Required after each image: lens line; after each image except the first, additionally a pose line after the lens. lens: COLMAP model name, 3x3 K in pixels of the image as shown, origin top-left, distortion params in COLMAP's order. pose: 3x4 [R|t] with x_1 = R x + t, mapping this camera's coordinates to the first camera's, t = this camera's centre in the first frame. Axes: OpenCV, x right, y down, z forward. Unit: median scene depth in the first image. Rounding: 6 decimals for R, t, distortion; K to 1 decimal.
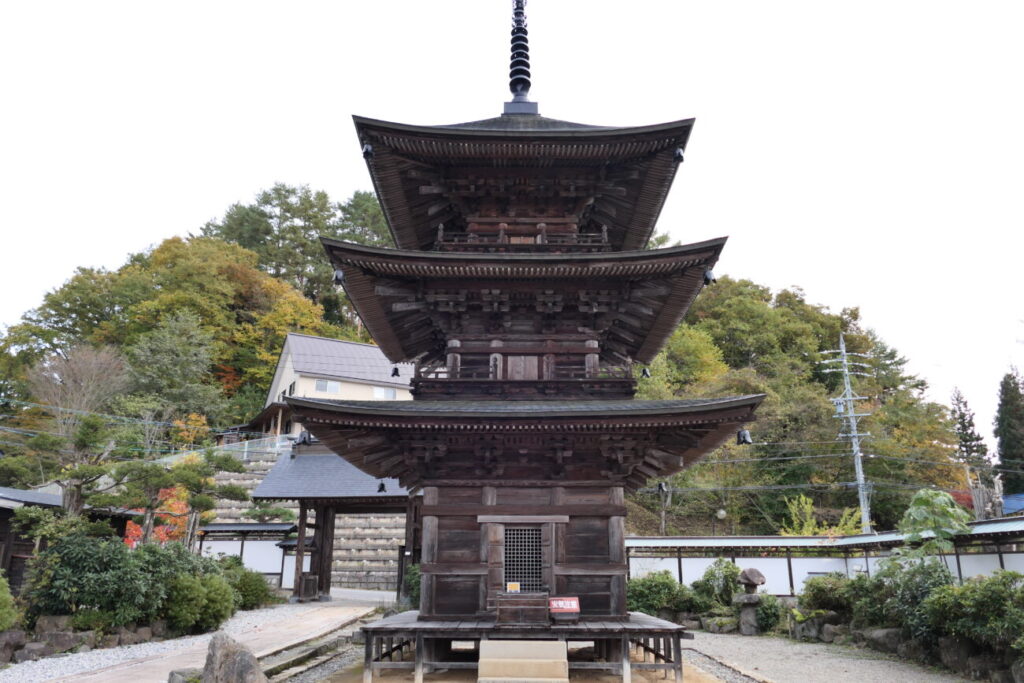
lens RADIAL K [[733.9, 0, 515.1], [0, 733.9, 340.3], [0, 0, 1]] dist [-0.014460, 0.005690]
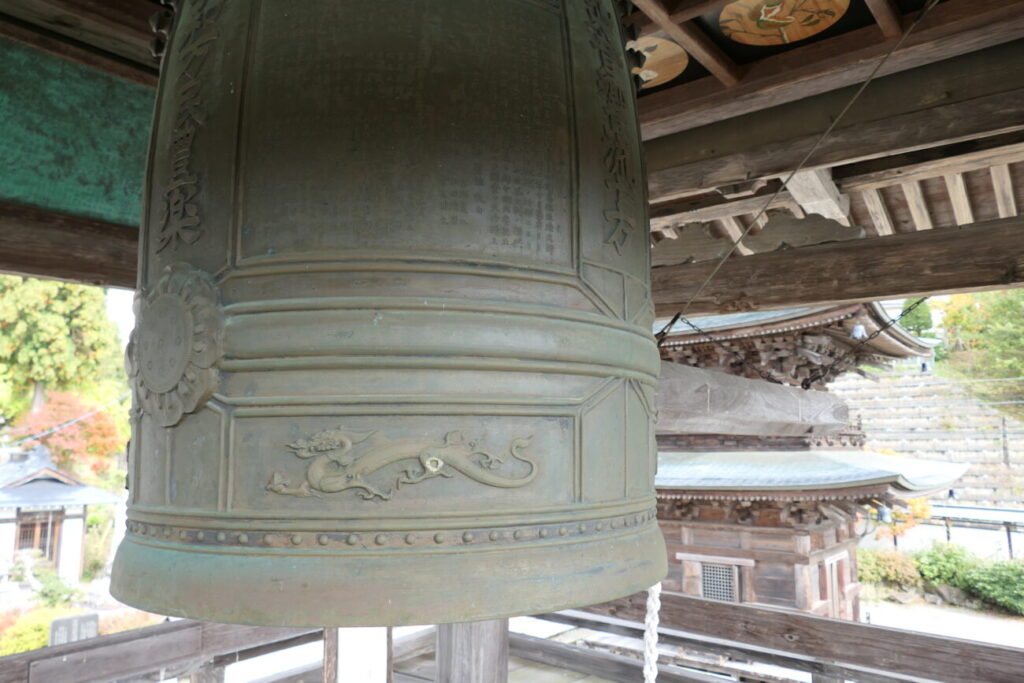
lens RADIAL K [[733.9, 0, 515.1], [0, 733.9, 340.3], [0, 0, 1]] dist [-0.014460, 0.005690]
pose [[0.789927, -0.091736, -0.606300, 0.358698], [0.186593, 0.977818, 0.095157, -0.183634], [0.584121, -0.188298, 0.789523, 0.004149]]
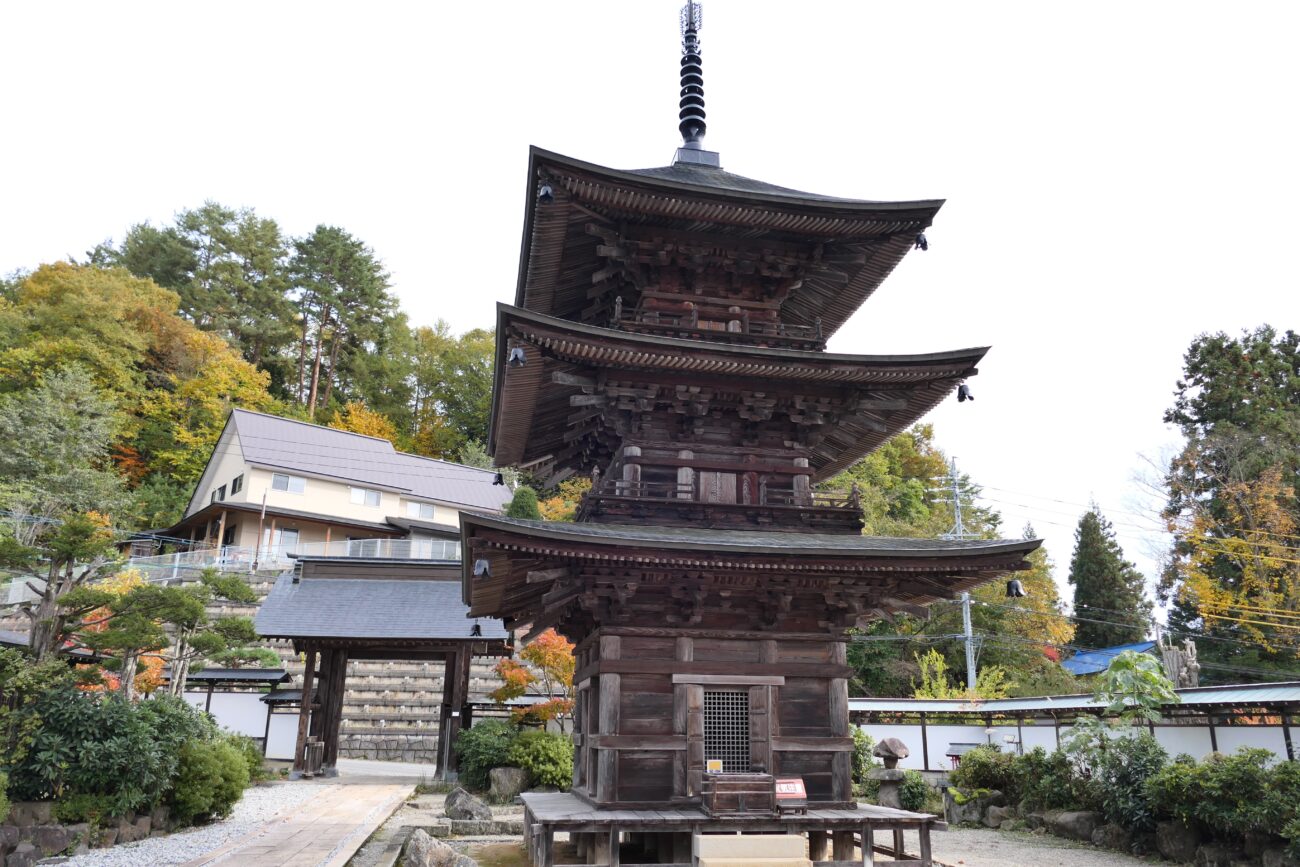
lens RADIAL K [[929.2, 0, 650.0], [0, 929.2, 433.5], [0, 0, 1]] dist [-0.015496, 0.001309]
pose [[0.981649, 0.066212, 0.178835, -0.202380], [-0.065176, 0.997806, -0.011667, -0.003499], [-0.179215, -0.000203, 0.983810, 0.021074]]
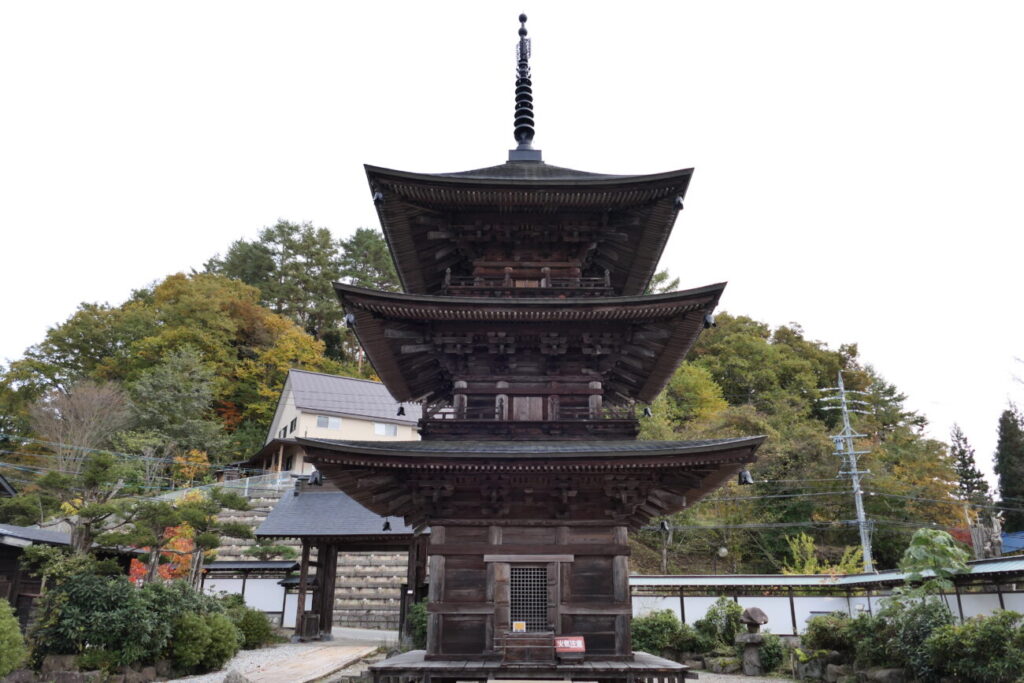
lens RADIAL K [[733.9, 0, 515.1], [0, 733.9, 340.3], [0, 0, 1]] dist [-0.014460, 0.005690]
pose [[0.999998, 0.001367, 0.001269, -0.007279], [-0.001305, 0.998875, -0.047411, -0.007430], [-0.001333, 0.047409, 0.998875, -0.021708]]
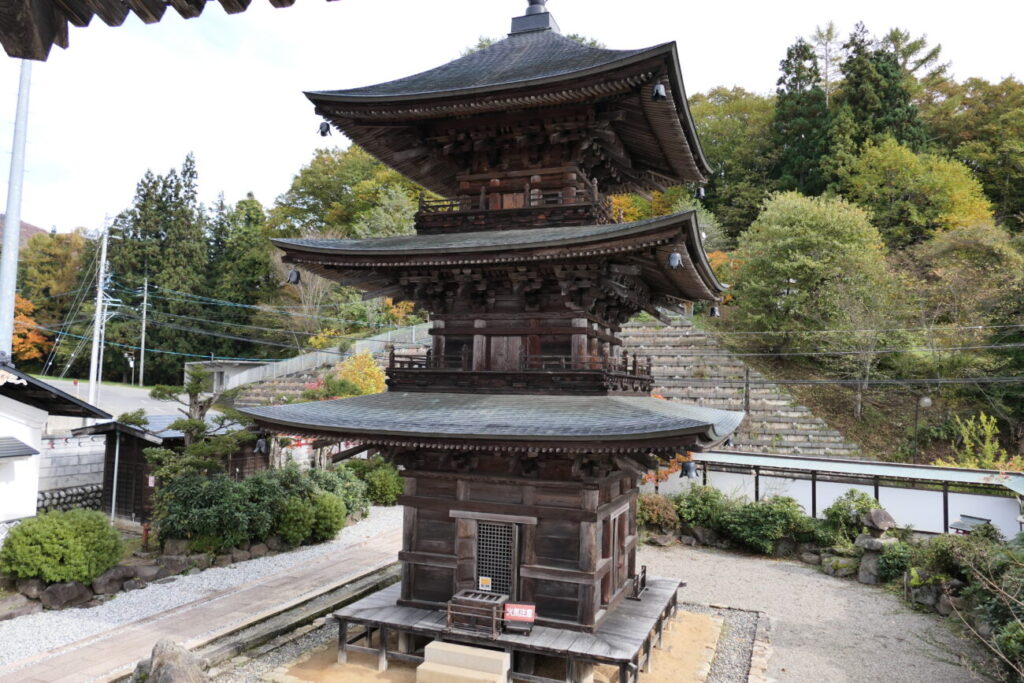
lens RADIAL K [[733.9, 0, 515.1], [0, 733.9, 340.3], [0, 0, 1]] dist [-0.014460, 0.005690]
pose [[0.938489, -0.004915, -0.345273, 0.280748], [0.084306, 0.972902, 0.215302, -0.141614], [0.334858, -0.231167, 0.913472, 0.135132]]
